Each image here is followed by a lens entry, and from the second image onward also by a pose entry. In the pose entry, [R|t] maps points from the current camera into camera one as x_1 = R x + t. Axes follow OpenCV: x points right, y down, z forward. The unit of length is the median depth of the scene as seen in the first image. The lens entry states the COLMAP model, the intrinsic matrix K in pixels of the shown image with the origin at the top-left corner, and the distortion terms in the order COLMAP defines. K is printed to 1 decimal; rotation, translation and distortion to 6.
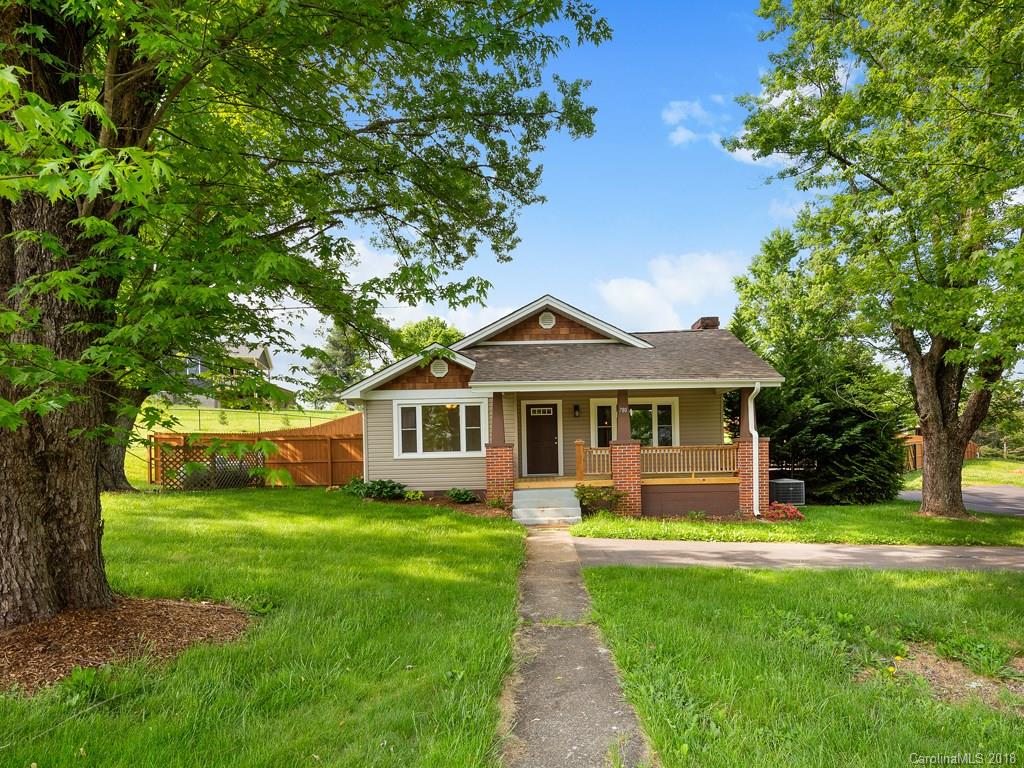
lens RADIAL K [[581.2, 0, 528.2], [0, 581.2, 381.3], [0, 0, 1]] dist [-0.000827, -0.000229]
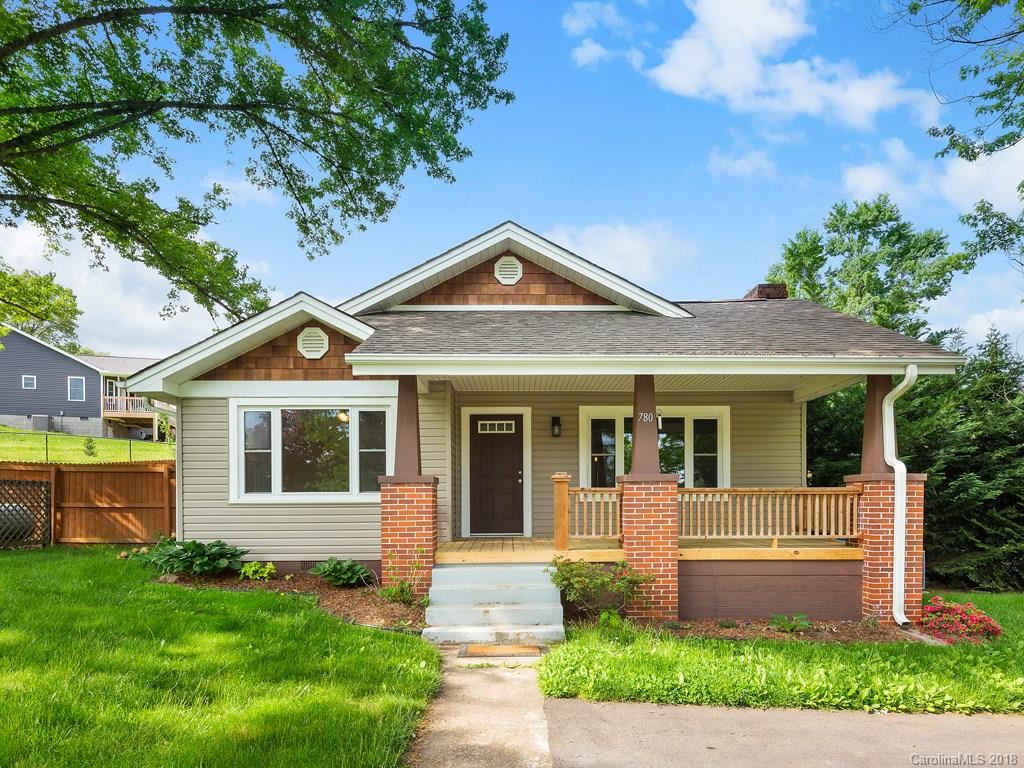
lens RADIAL K [[562.3, 0, 509.5], [0, 562.3, 438.9], [0, 0, 1]] dist [0.000226, 0.000147]
pose [[0.999818, 0.017151, 0.008409, 0.032344], [-0.017247, 0.999785, 0.011501, 0.058330], [-0.008210, -0.011644, 0.999899, 0.439351]]
